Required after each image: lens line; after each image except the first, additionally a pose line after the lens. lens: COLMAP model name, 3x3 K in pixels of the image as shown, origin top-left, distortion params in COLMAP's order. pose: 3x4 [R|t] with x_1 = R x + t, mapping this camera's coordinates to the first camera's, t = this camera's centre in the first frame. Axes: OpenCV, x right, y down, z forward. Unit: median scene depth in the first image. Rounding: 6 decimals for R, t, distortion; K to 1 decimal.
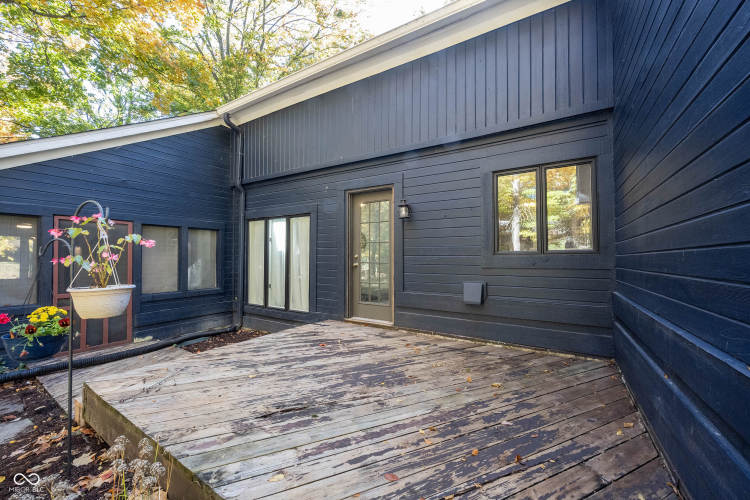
lens RADIAL K [[294.9, 0, 374.0], [0, 294.9, 250.3], [0, 0, 1]] dist [0.000359, 0.000119]
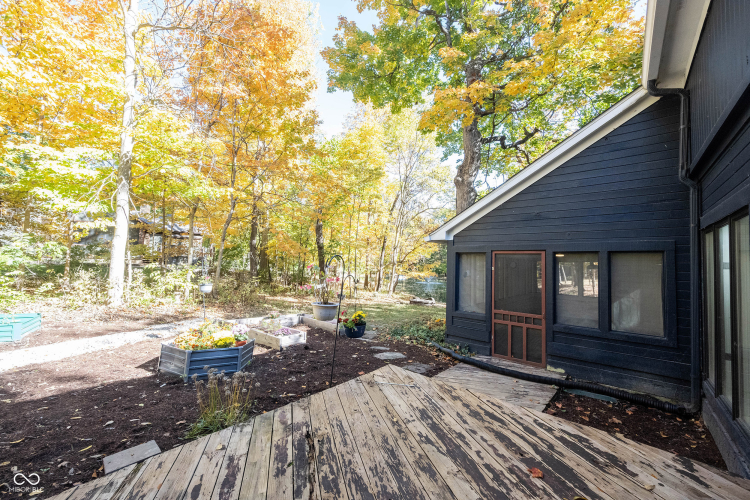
lens RADIAL K [[294.9, 0, 376.1], [0, 294.9, 250.5], [0, 0, 1]] dist [0.000359, 0.000119]
pose [[-0.142167, -0.053156, -0.988414, 0.464667], [-0.009115, 0.998585, -0.052392, -0.058560], [0.989801, 0.001561, -0.142451, 0.866577]]
